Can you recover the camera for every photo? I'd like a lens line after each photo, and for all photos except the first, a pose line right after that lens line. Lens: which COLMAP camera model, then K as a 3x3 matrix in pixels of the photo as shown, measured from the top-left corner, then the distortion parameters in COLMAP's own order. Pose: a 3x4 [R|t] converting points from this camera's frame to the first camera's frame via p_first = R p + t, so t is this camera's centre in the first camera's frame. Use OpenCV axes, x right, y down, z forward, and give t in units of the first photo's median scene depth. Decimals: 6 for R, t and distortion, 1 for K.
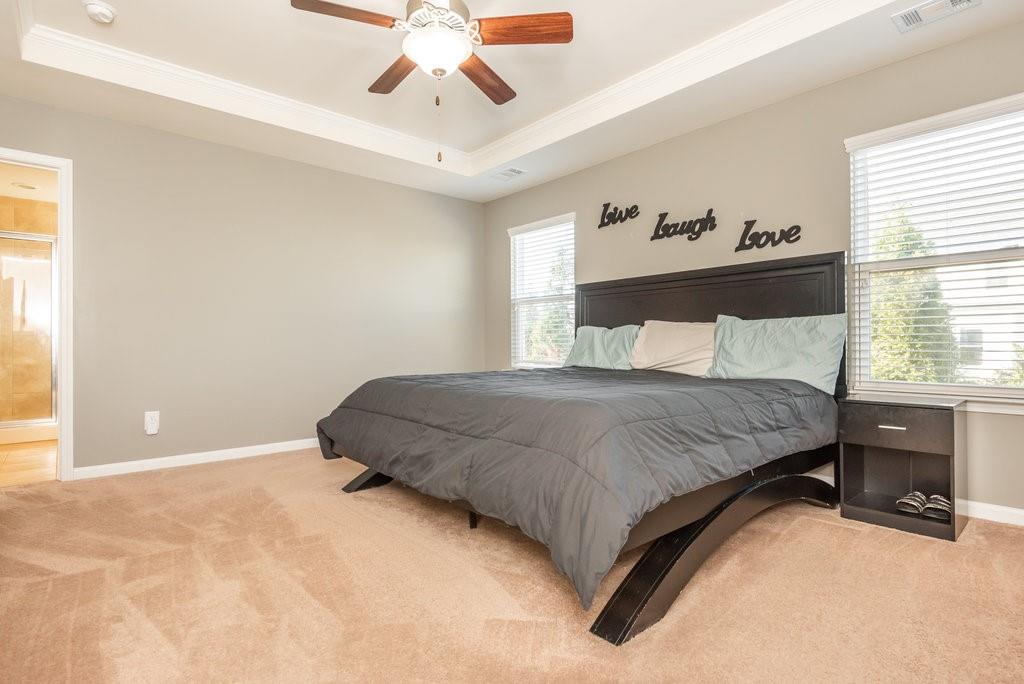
lens RADIAL K [[516.6, 0, 508.7], [0, 516.6, 344.6], [0, 0, 1]] dist [0.005532, -0.002894]
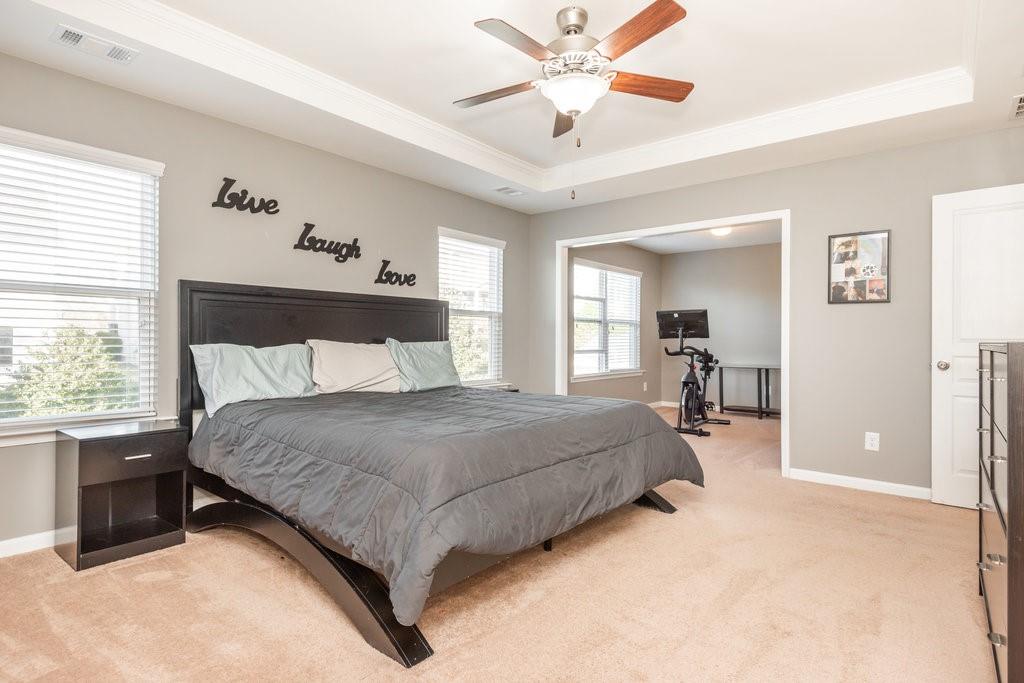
lens RADIAL K [[551.1, 0, 508.3], [0, 551.1, 340.7], [0, 0, 1]] dist [0.008248, -0.002143]
pose [[-0.184376, -0.001285, 0.982855, -0.799528], [-0.009762, 0.999952, -0.000524, -0.048792], [-0.982807, -0.009691, -0.184379, 0.885701]]
